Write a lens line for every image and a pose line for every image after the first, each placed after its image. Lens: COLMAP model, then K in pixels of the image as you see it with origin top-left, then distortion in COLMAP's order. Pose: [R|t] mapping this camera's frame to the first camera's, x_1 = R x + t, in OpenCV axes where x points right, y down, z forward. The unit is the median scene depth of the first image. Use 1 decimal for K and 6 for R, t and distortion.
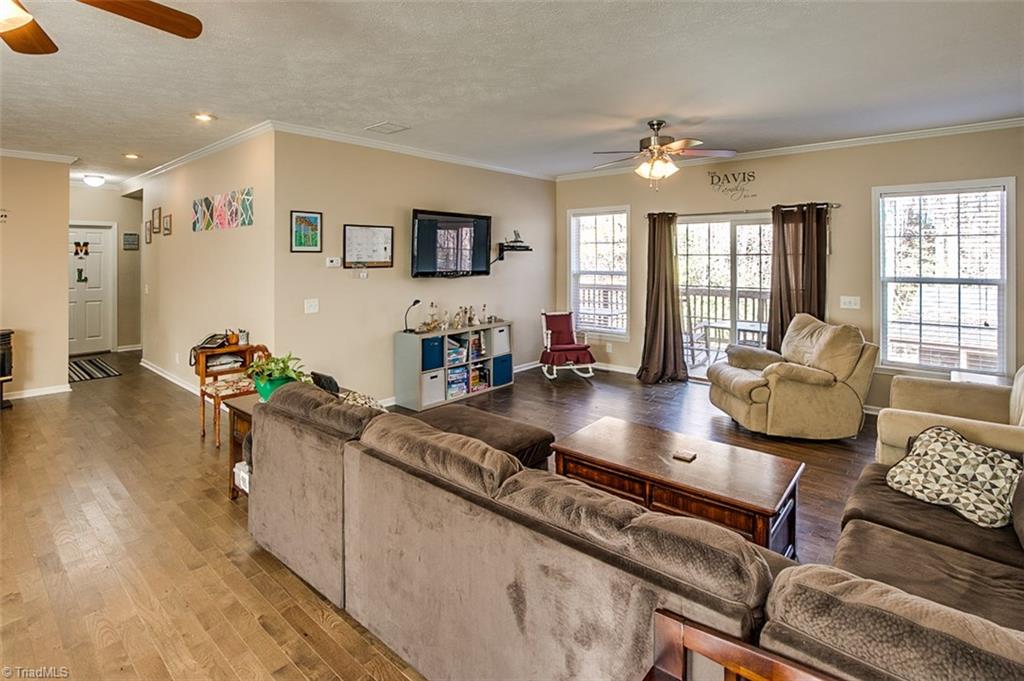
lens RADIAL K [[500.6, 0, 501.4], [0, 500.6, 255.9], [0, 0, 1]] dist [-0.000913, 0.000356]
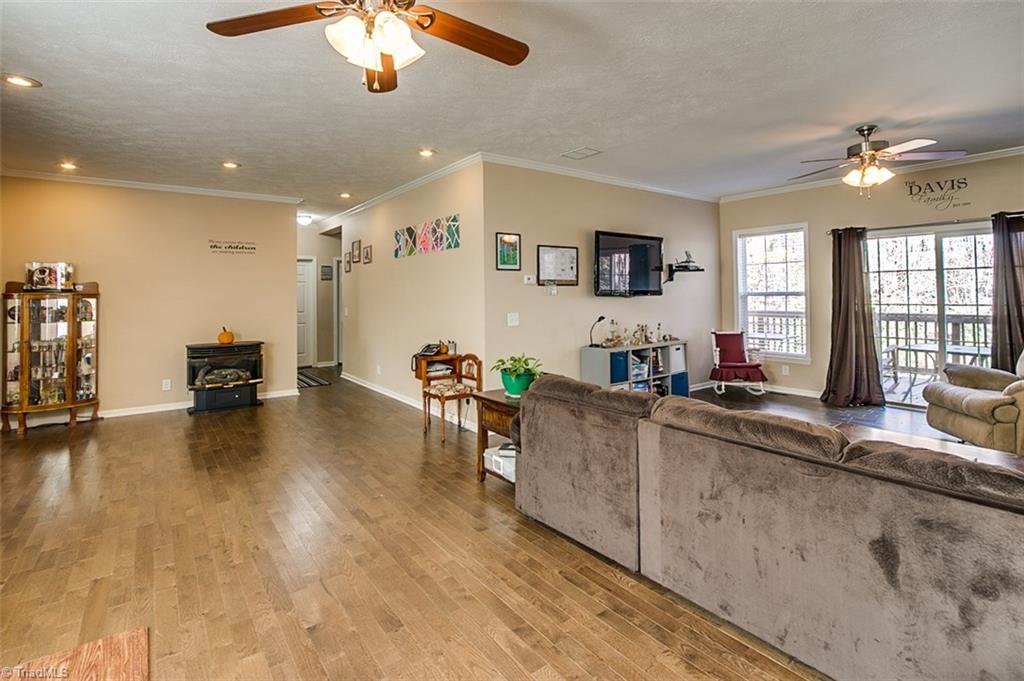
lens RADIAL K [[489.5, 0, 514.2], [0, 489.5, 283.4], [0, 0, 1]] dist [-0.004011, 0.000345]
pose [[0.980004, -0.013151, -0.198545, -0.143970], [0.009534, 0.999771, -0.019161, 0.036965], [0.198751, 0.016884, 0.979905, -0.044891]]
